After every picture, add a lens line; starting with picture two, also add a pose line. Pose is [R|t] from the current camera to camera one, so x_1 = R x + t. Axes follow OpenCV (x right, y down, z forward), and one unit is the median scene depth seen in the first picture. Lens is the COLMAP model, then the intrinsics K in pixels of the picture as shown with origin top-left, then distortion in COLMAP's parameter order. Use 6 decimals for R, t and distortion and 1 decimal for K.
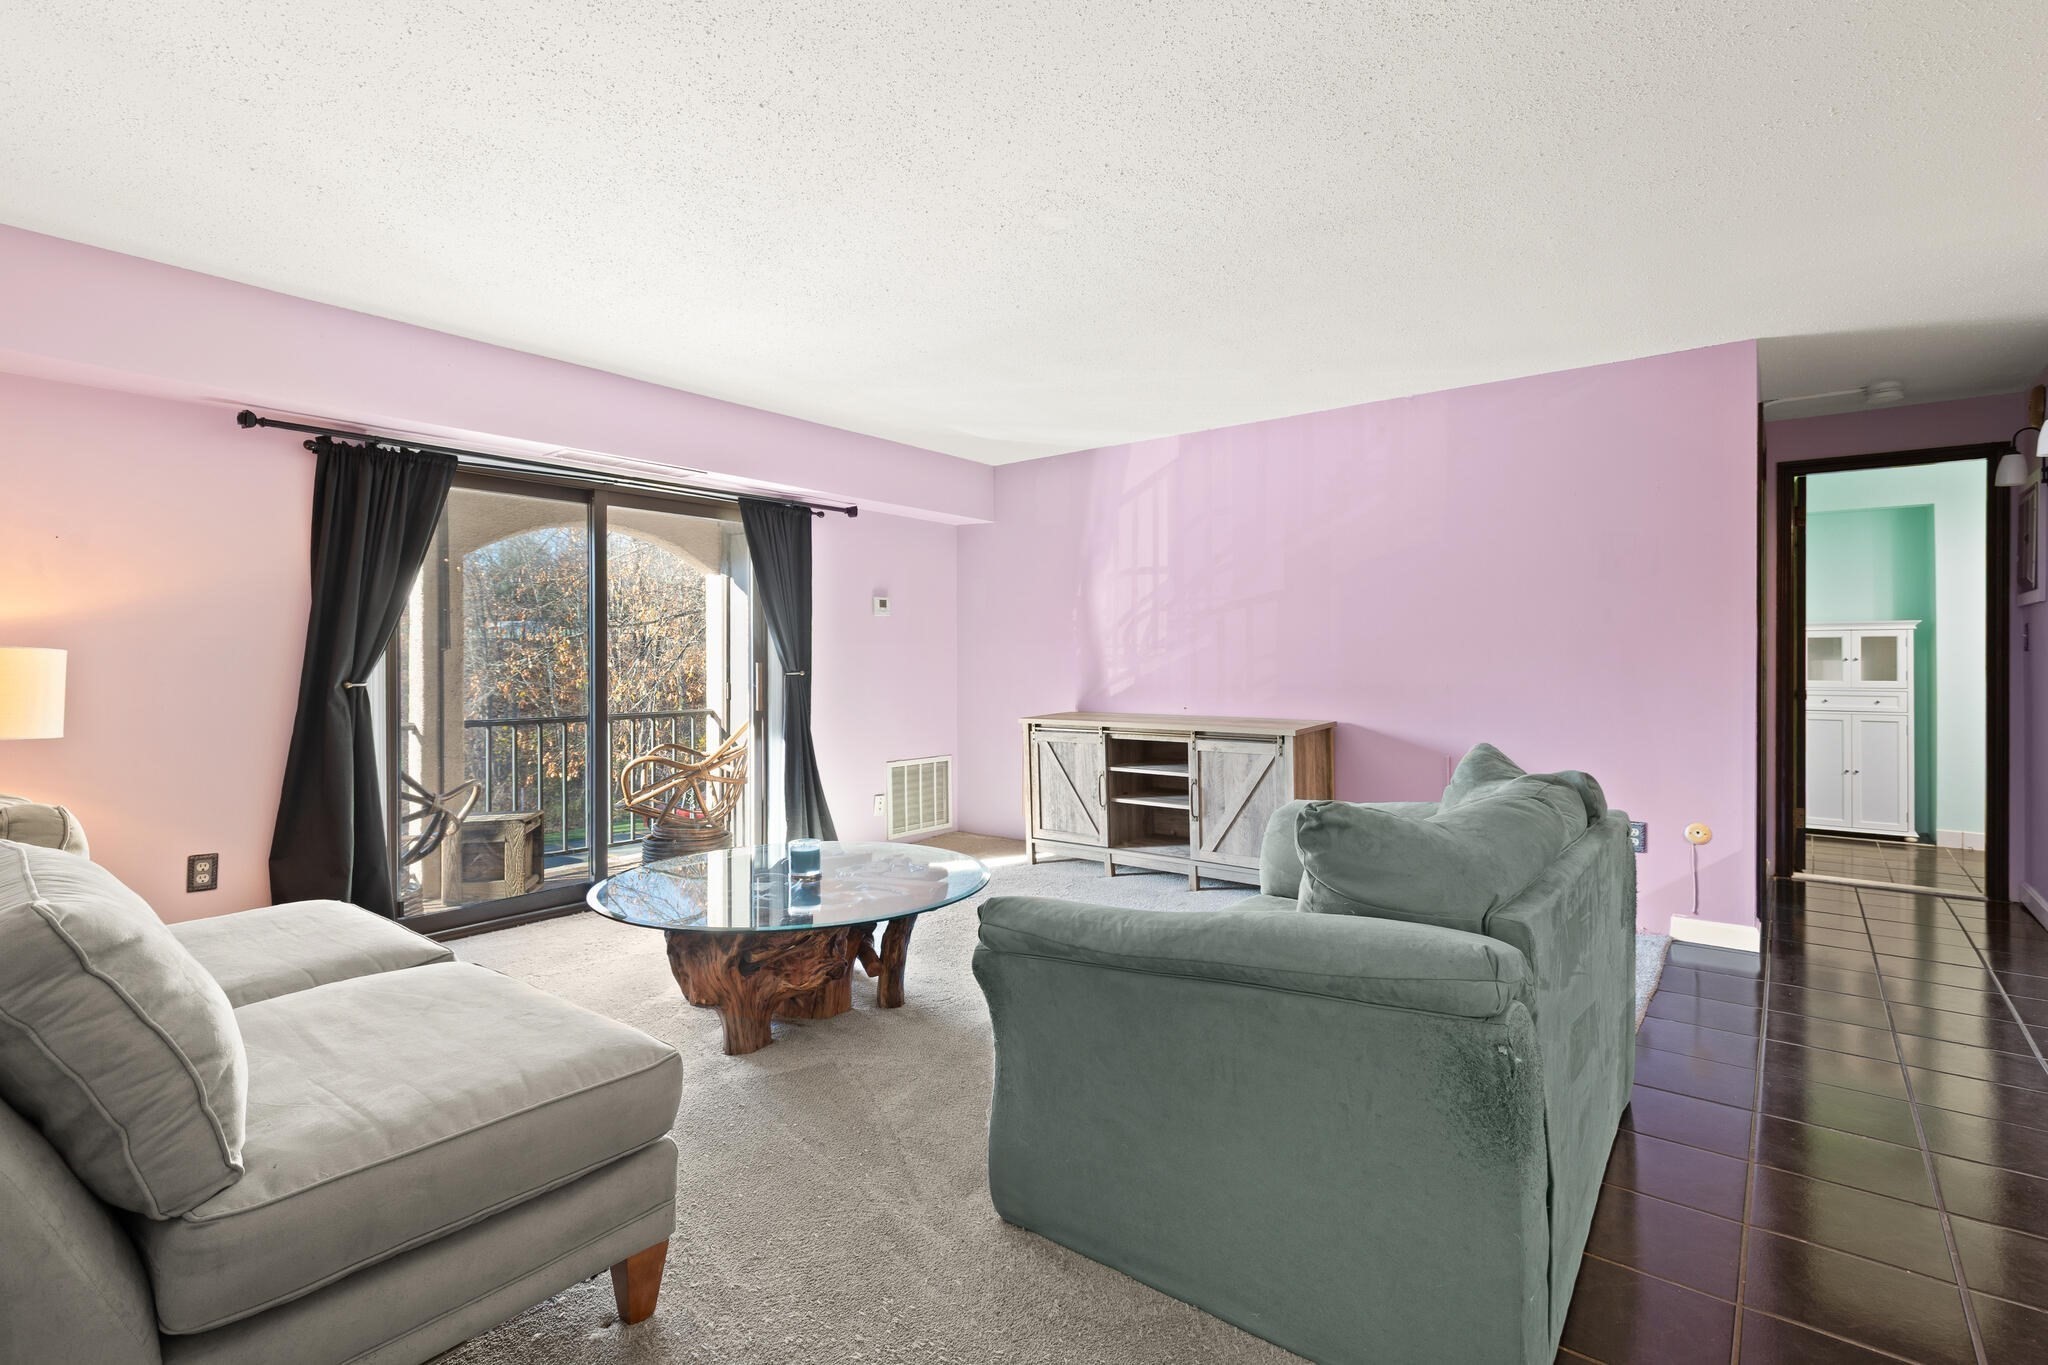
lens RADIAL K [[962.9, 0, 1019.6], [0, 962.9, 657.5], [0, 0, 1]] dist [0.003162, -0.000846]
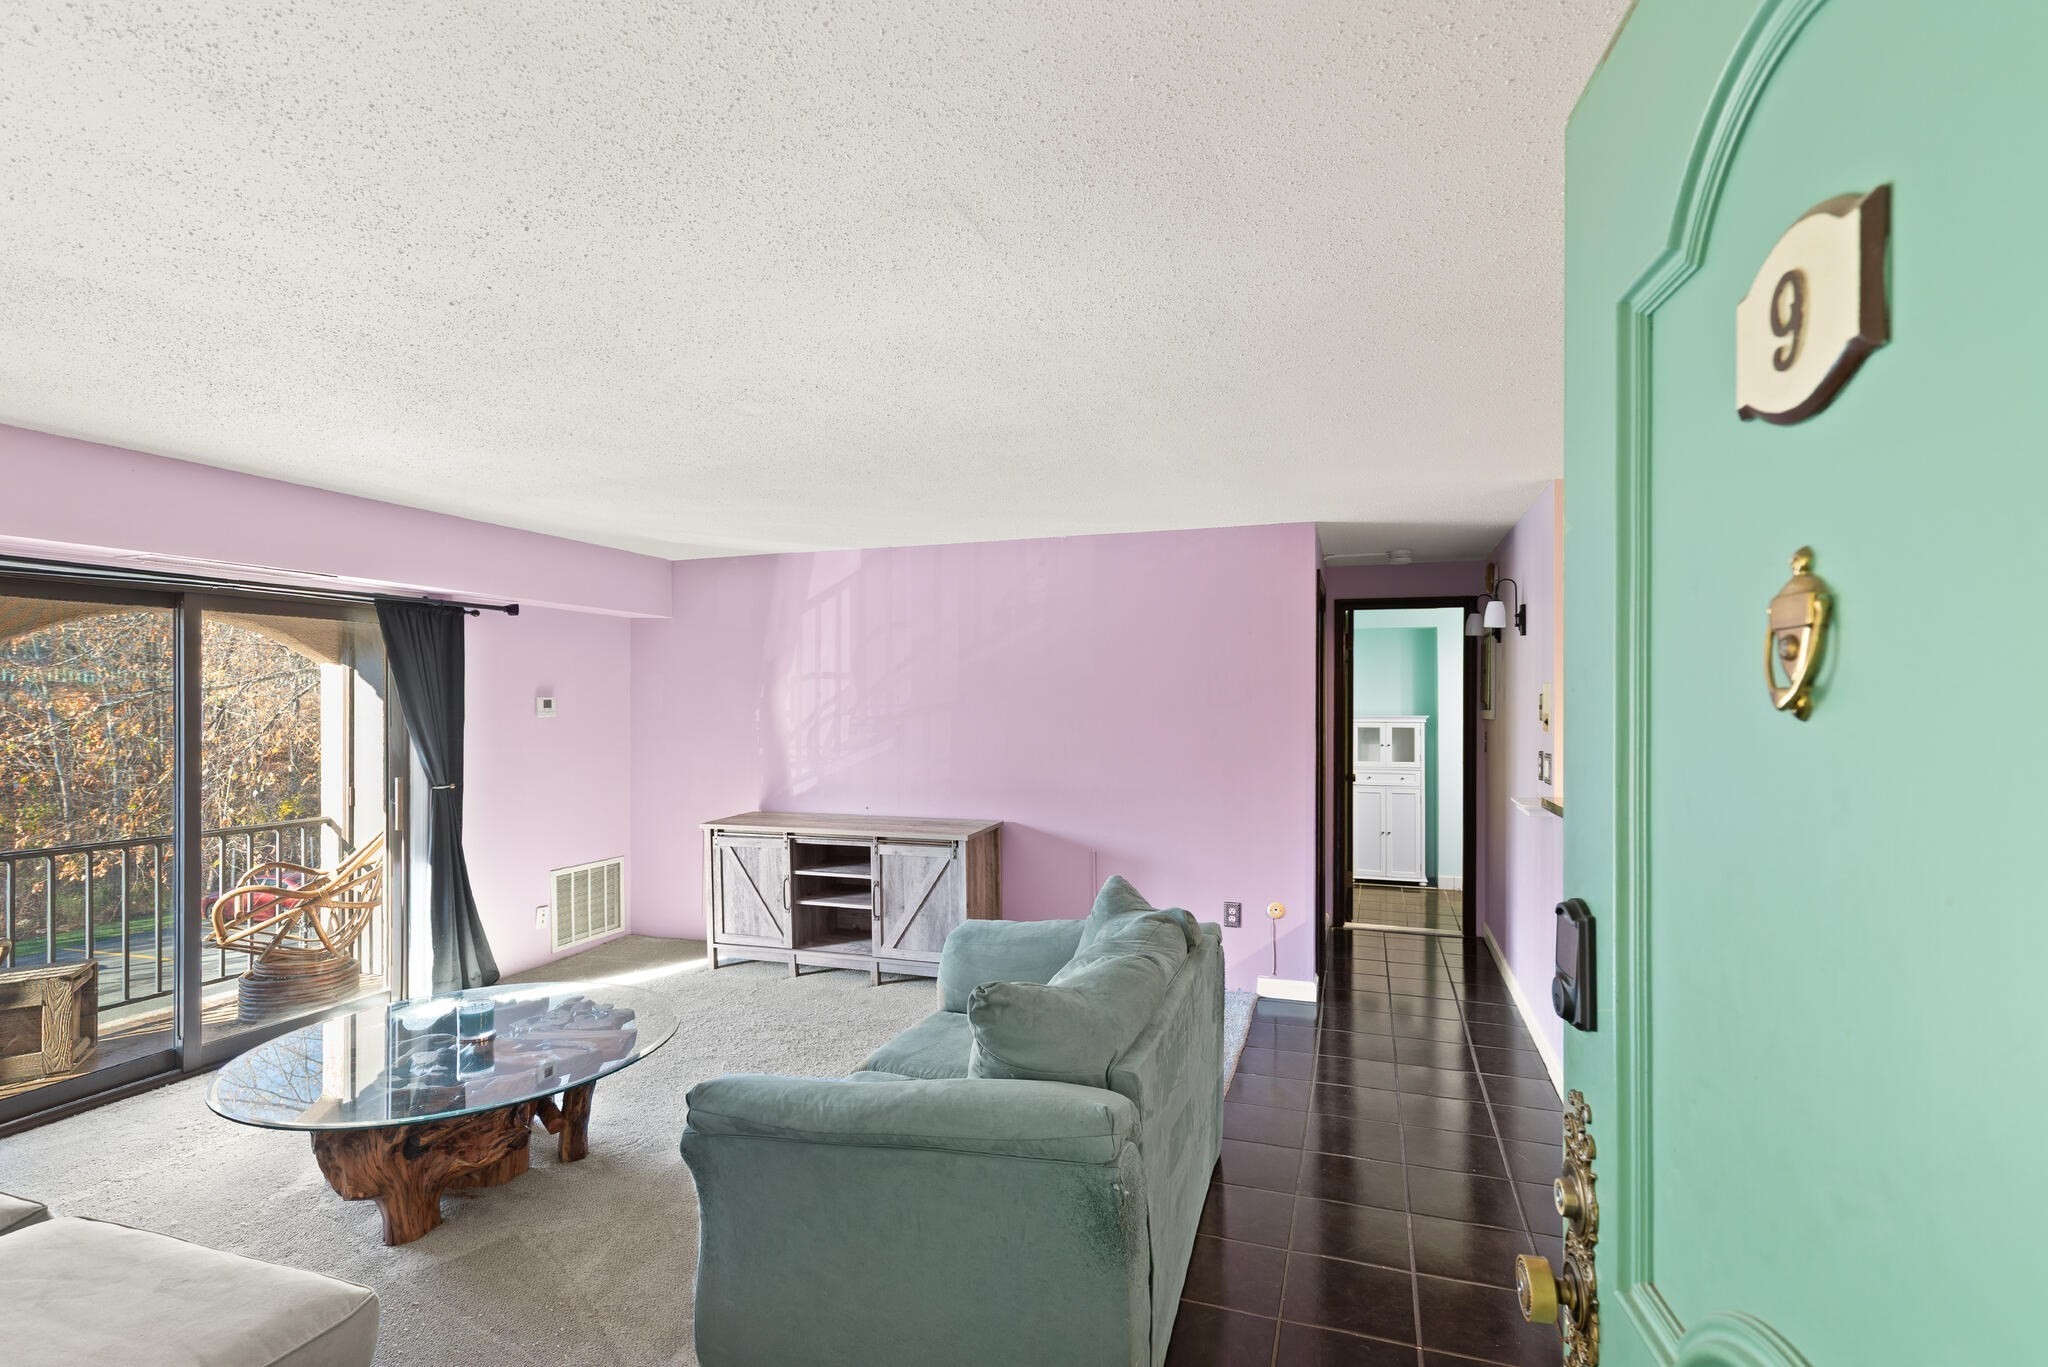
lens RADIAL K [[965.7, 0, 1027.5], [0, 965.7, 698.8], [0, 0, 1]] dist [0.000865, -0.000546]
pose [[0.942443, 0.001477, 0.334362, -0.017968], [-0.000988, 0.999998, -0.001633, -0.073460], [-0.334364, 0.001208, 0.942443, -0.061736]]
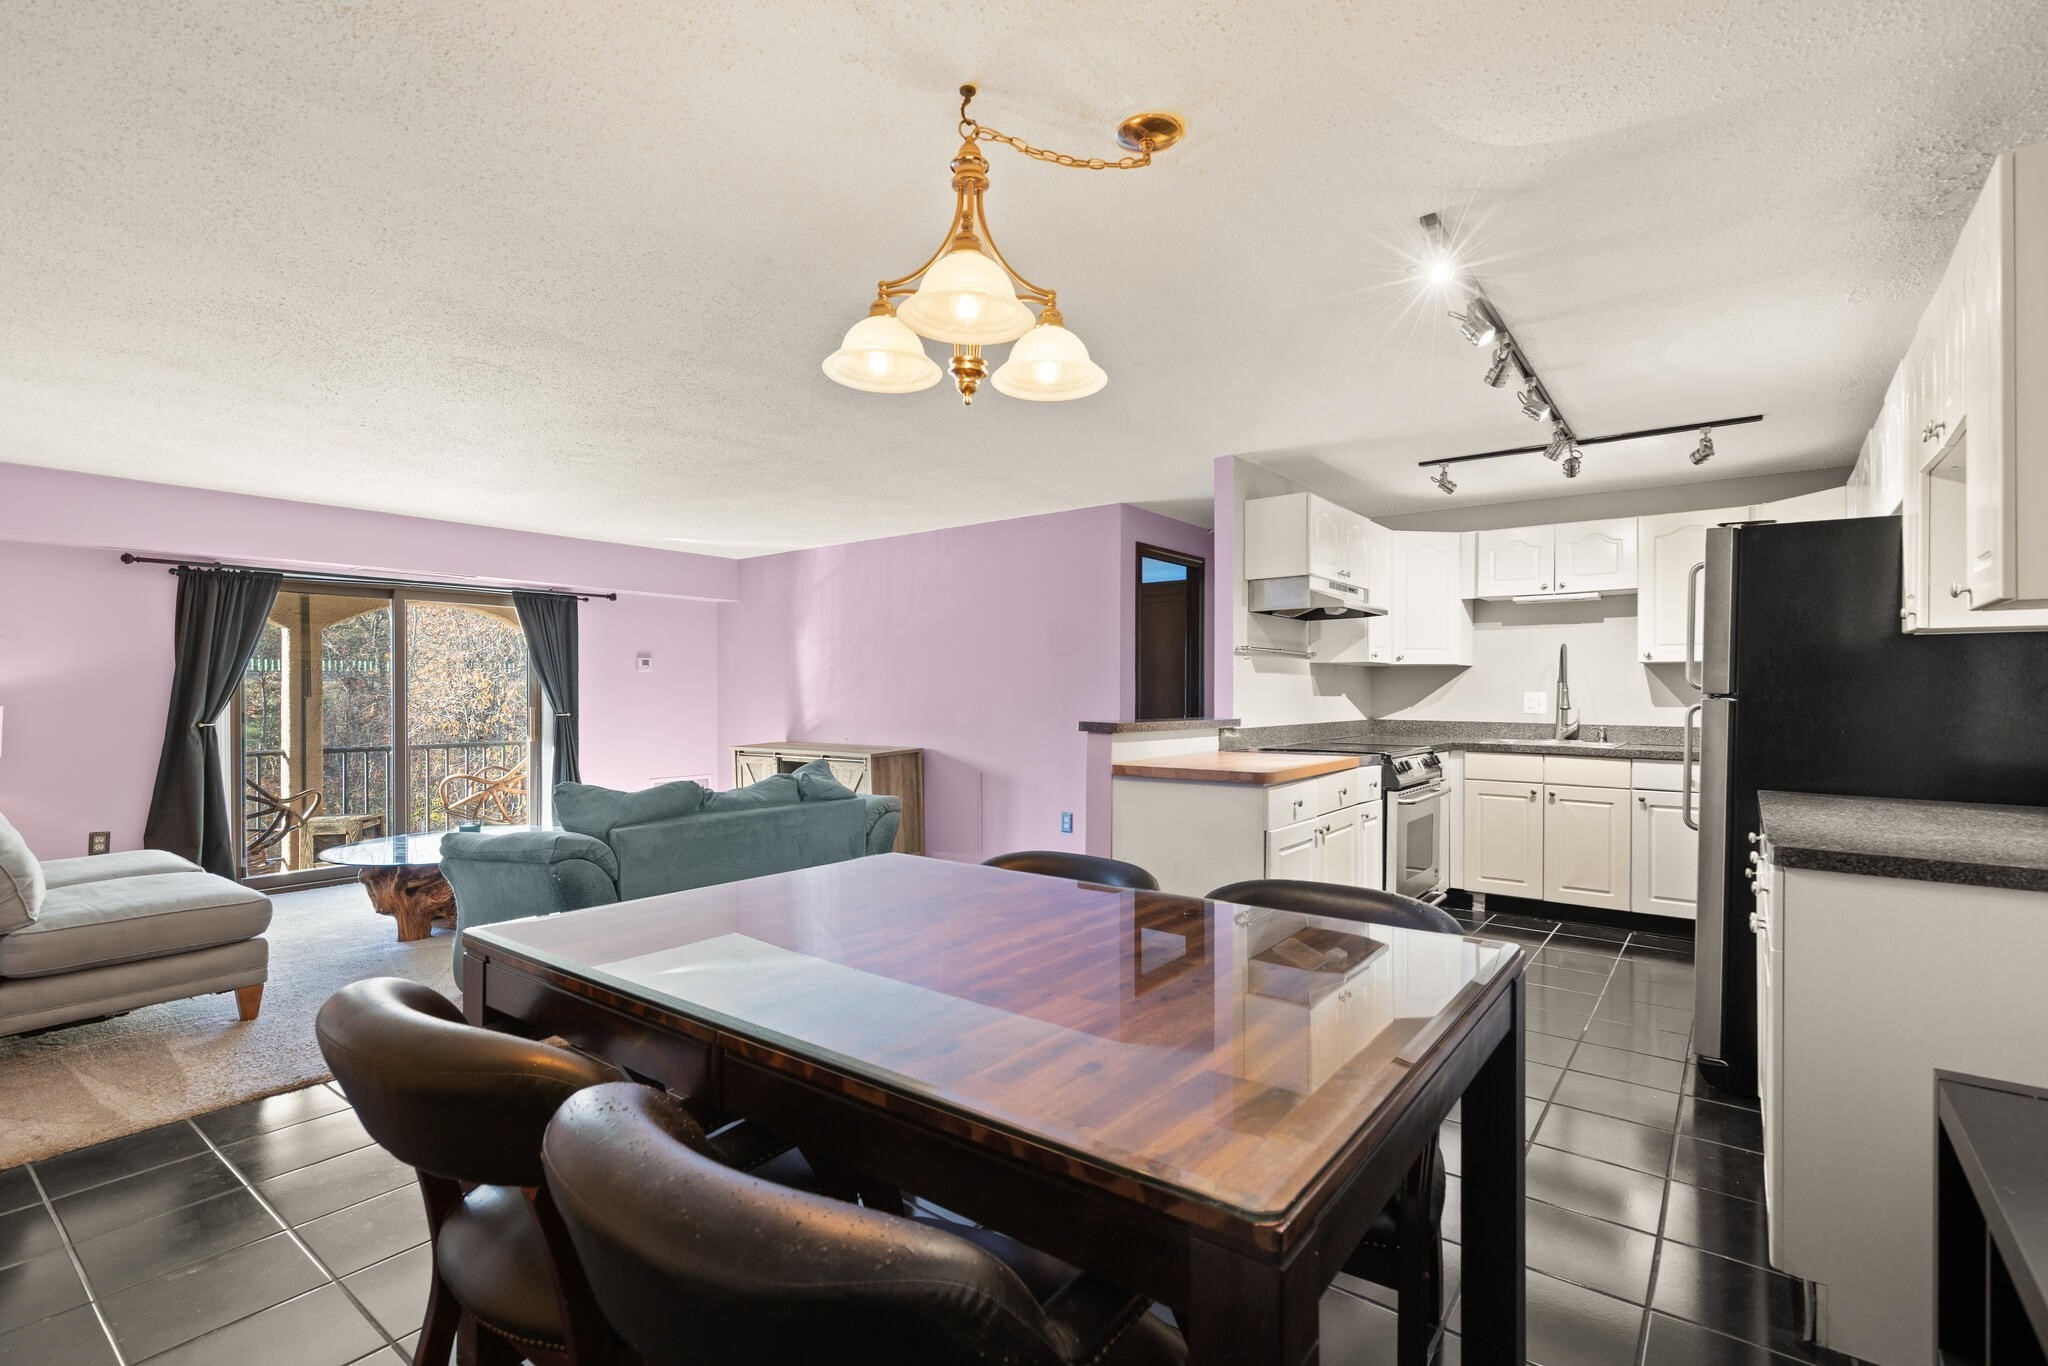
lens RADIAL K [[925.4, 0, 1031.9], [0, 925.4, 690.8], [0, 0, 1]] dist [0.003168, 0.000658]
pose [[0.999833, -0.000207, 0.018254, 0.467560], [0.000192, 1.000000, 0.000787, -0.020695], [-0.018255, -0.000783, 0.999833, -0.394605]]
